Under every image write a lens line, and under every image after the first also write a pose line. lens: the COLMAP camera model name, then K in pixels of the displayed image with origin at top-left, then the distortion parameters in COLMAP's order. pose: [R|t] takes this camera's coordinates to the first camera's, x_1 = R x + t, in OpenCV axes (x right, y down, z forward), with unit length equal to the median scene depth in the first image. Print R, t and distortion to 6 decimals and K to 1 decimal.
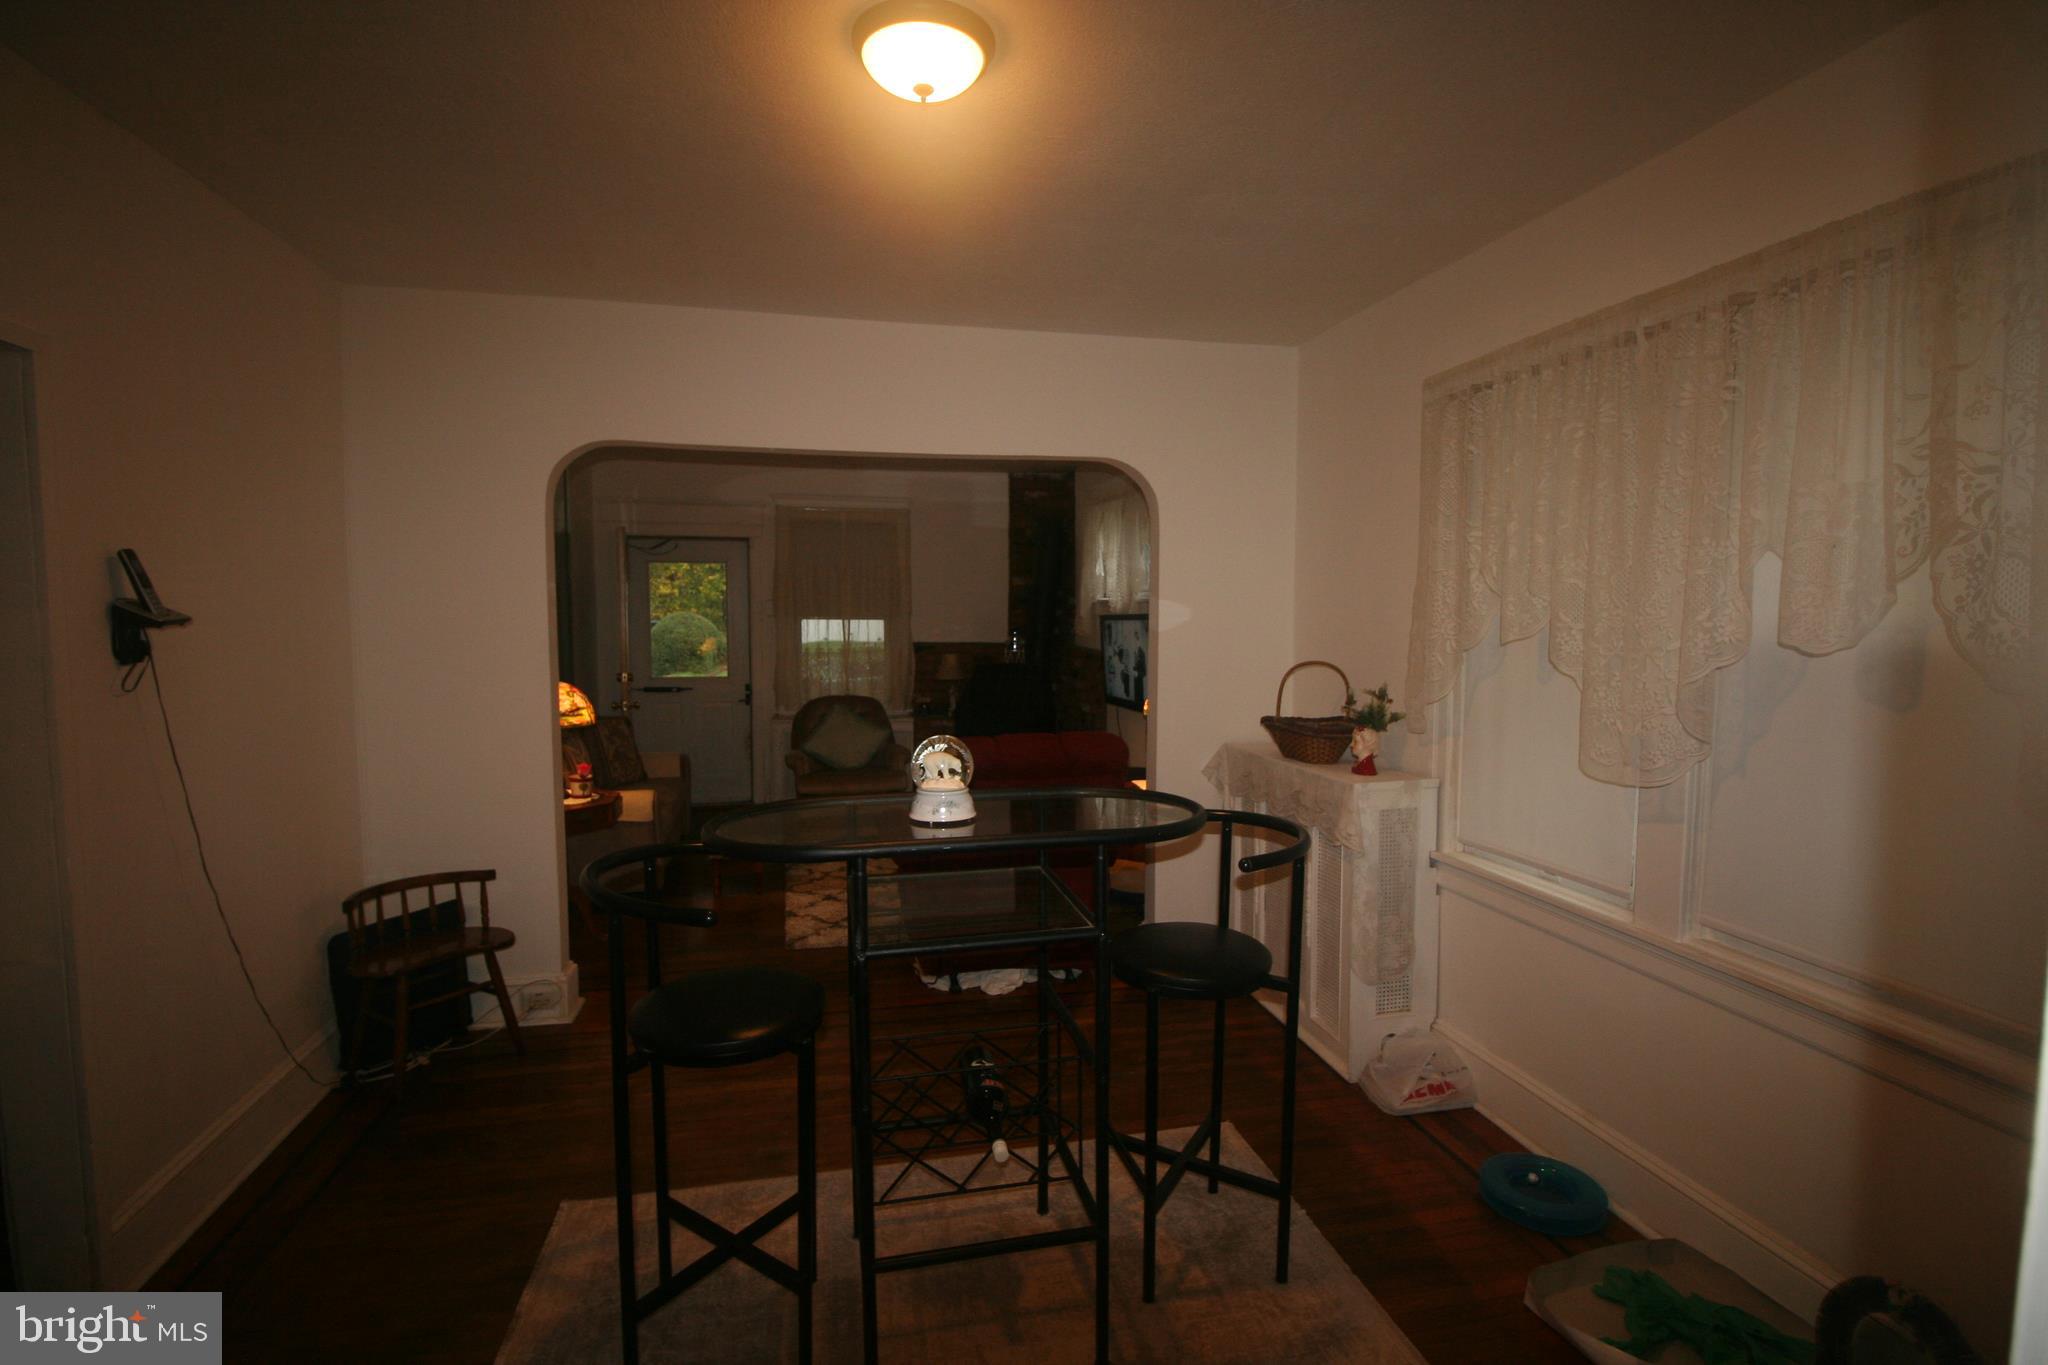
lens RADIAL K [[986.1, 0, 1040.5], [0, 986.1, 675.7], [0, 0, 1]] dist [-0.002330, -0.000693]
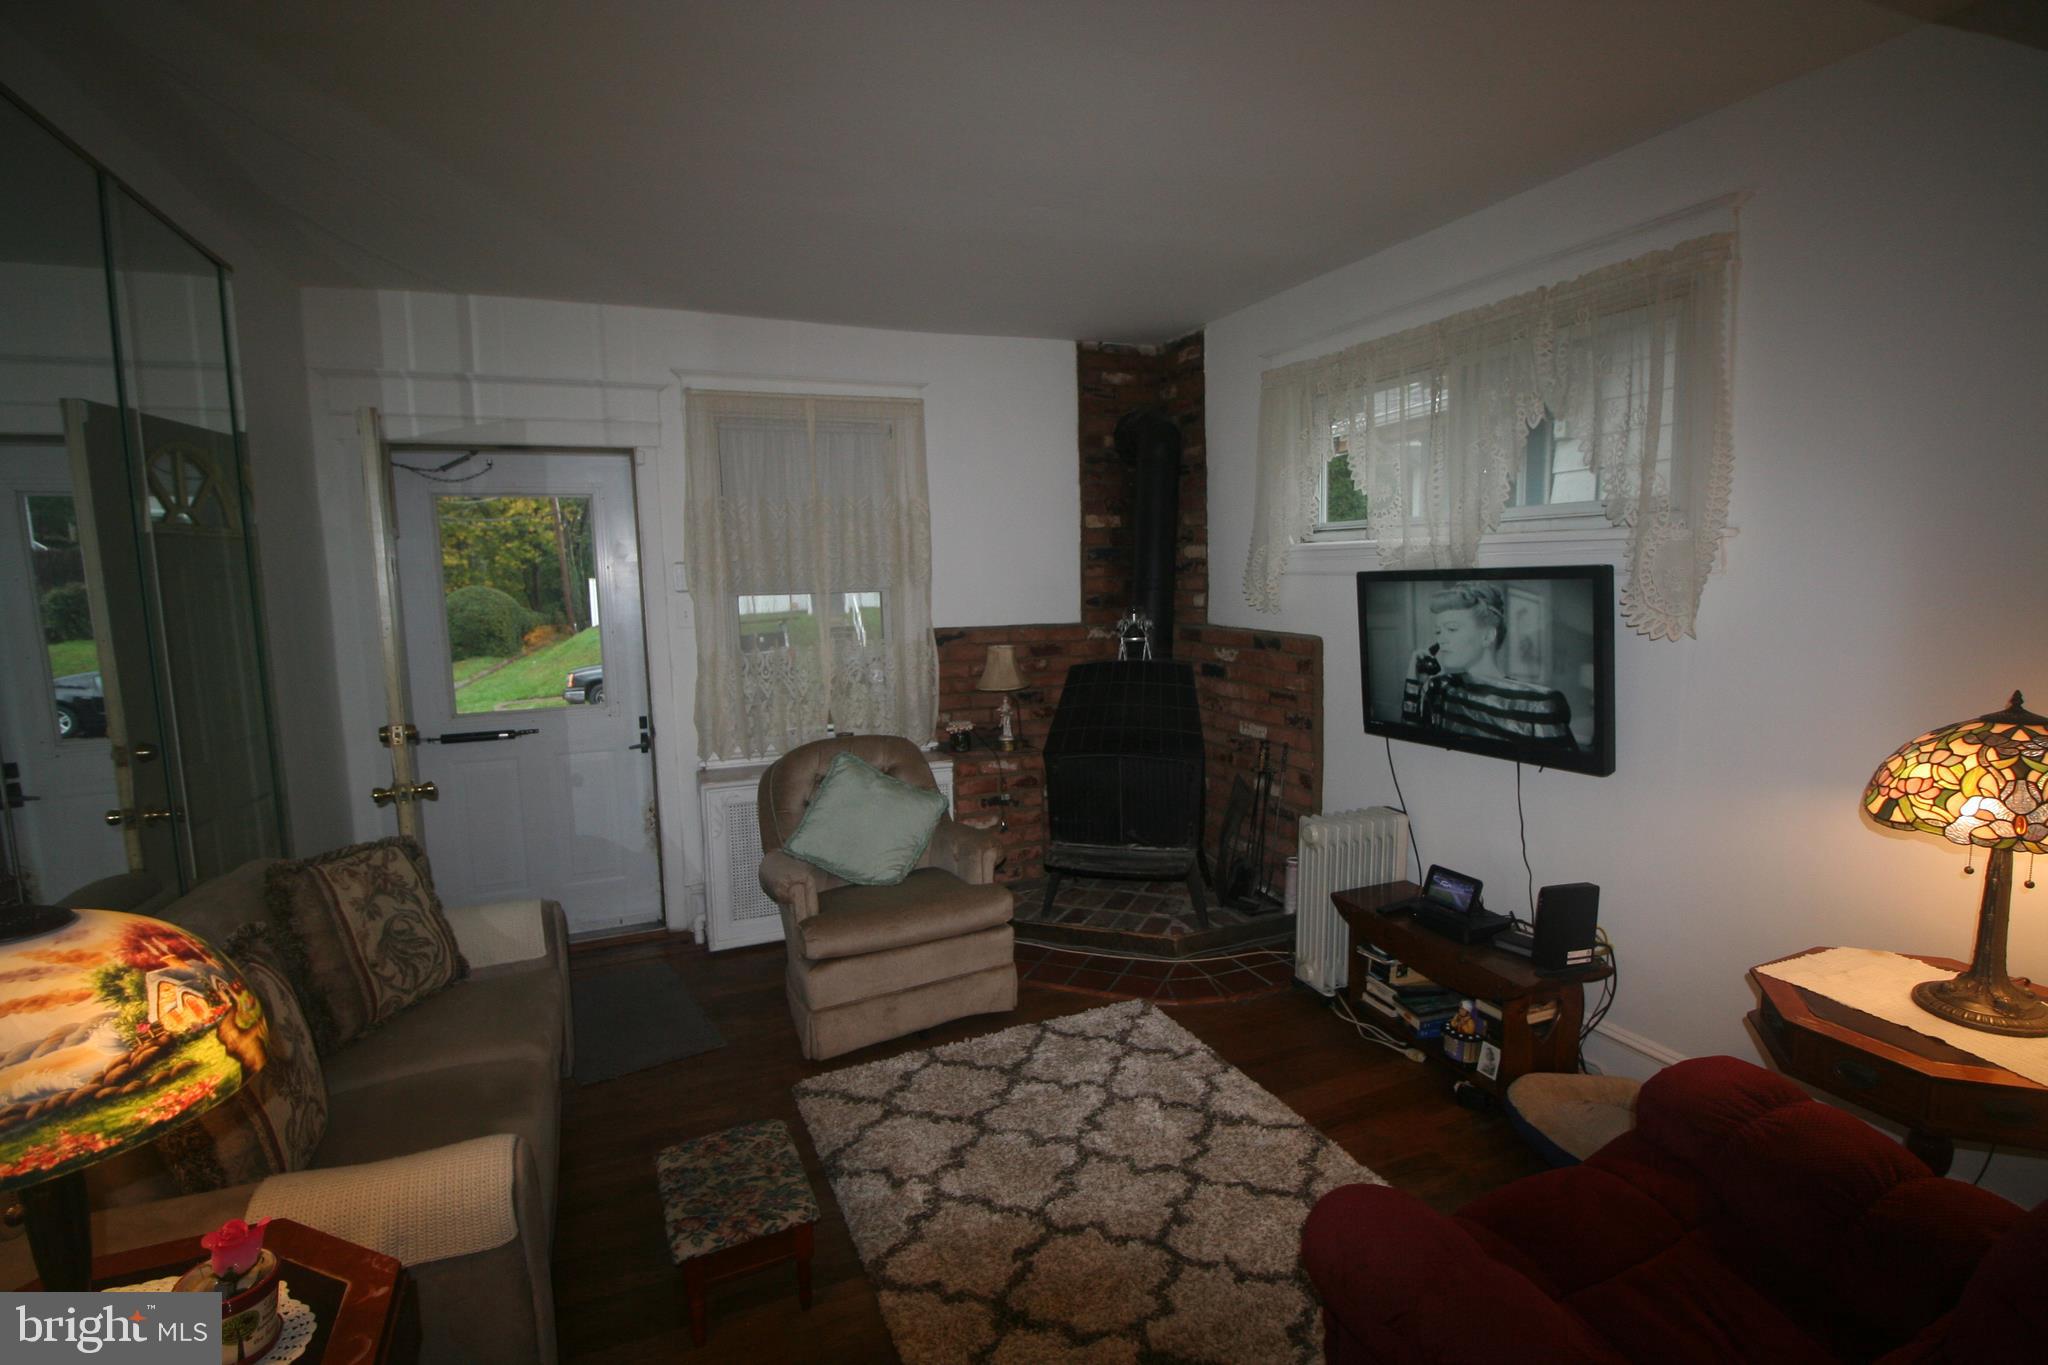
lens RADIAL K [[986.1, 0, 1040.5], [0, 986.1, 675.7], [0, 0, 1]] dist [-0.002330, -0.000693]
pose [[0.984222, -0.046626, 0.170685, -0.172021], [0.039714, 0.998256, 0.043689, -0.029723], [-0.172424, -0.036221, 0.984357, 0.418414]]
